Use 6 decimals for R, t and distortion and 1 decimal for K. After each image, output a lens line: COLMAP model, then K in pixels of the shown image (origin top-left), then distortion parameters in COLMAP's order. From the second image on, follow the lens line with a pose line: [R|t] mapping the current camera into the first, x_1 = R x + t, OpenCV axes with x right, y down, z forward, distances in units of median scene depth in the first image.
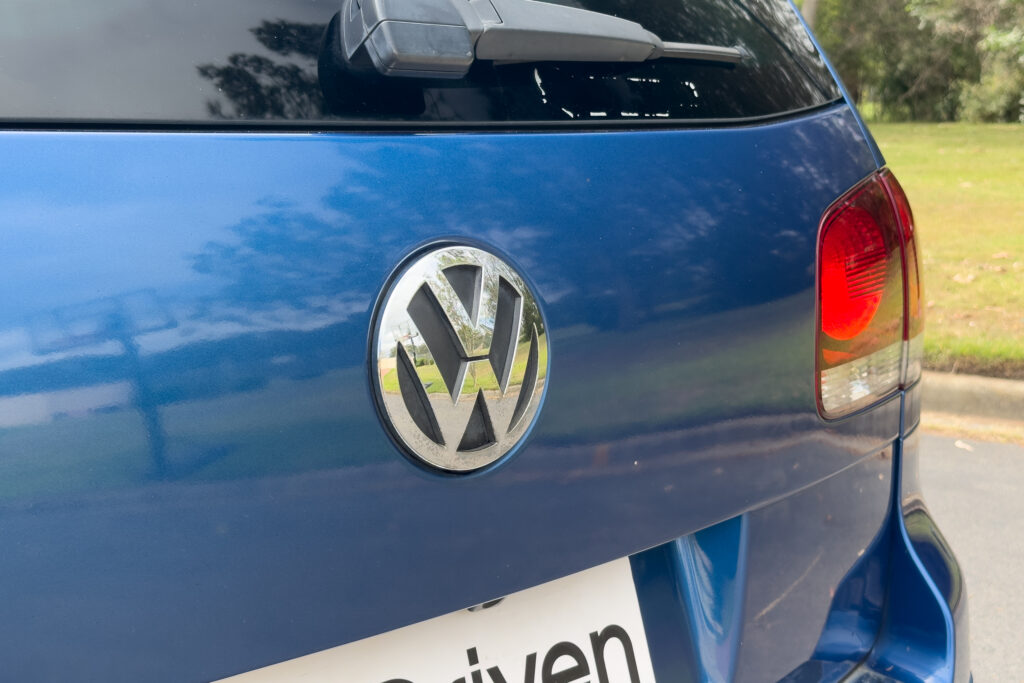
lens RADIAL K [[1507.3, 0, 512.0], [0, 1507.3, 341.5], [0, 0, 1]] dist [-0.069066, -0.044043]
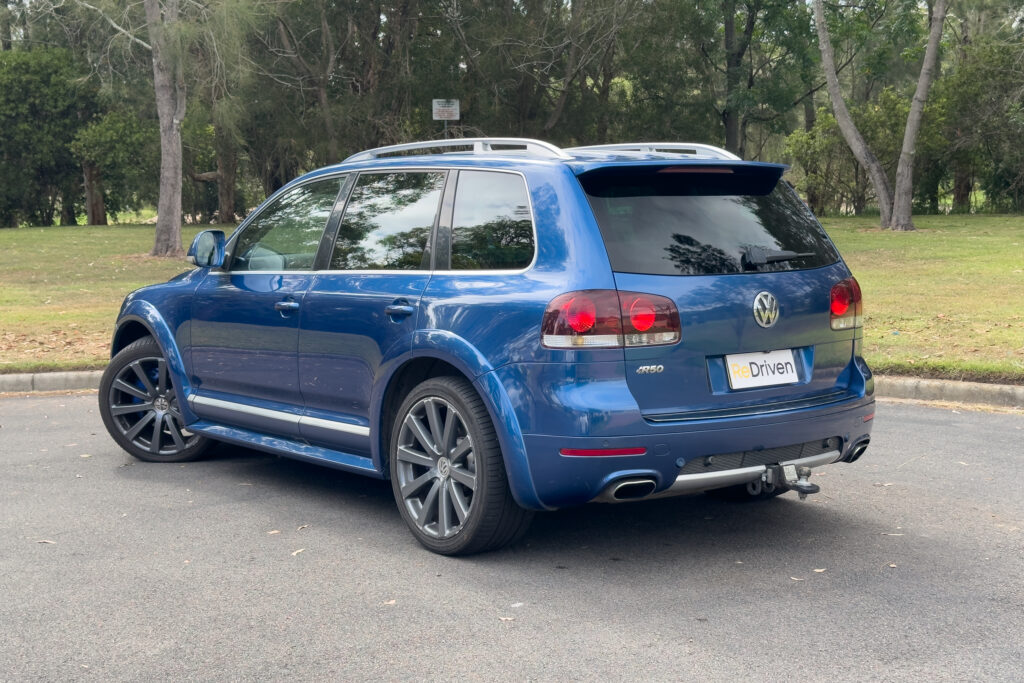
lens RADIAL K [[1447.2, 0, 514.9], [0, 1447.2, 329.2], [0, 0, 1]] dist [0.152262, -0.134552]
pose [[0.996307, 0.018366, -0.083876, -0.393579], [-0.022991, 0.998249, -0.054506, 0.311334], [0.082728, 0.056233, 0.994984, -3.551794]]
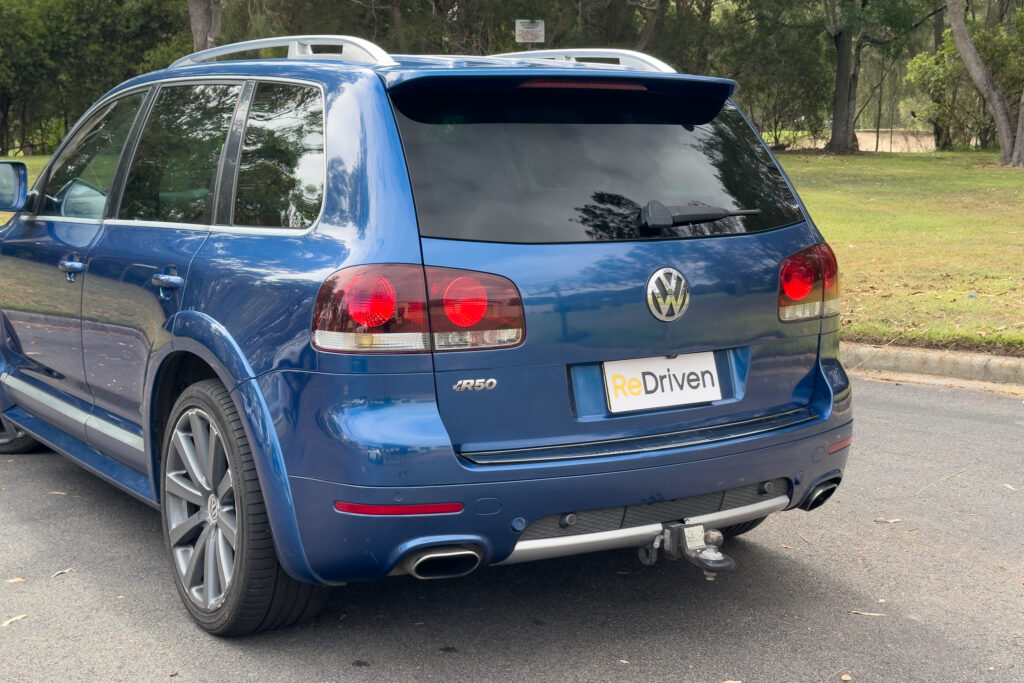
lens RADIAL K [[1455.6, 0, 527.8], [0, 1455.6, 347.2], [0, 0, 1]] dist [0.125922, -0.085285]
pose [[0.986027, 0.044687, -0.160482, 0.169081], [-0.044160, 0.999001, 0.006850, 0.103005], [0.160627, 0.000333, 0.987015, -2.150603]]
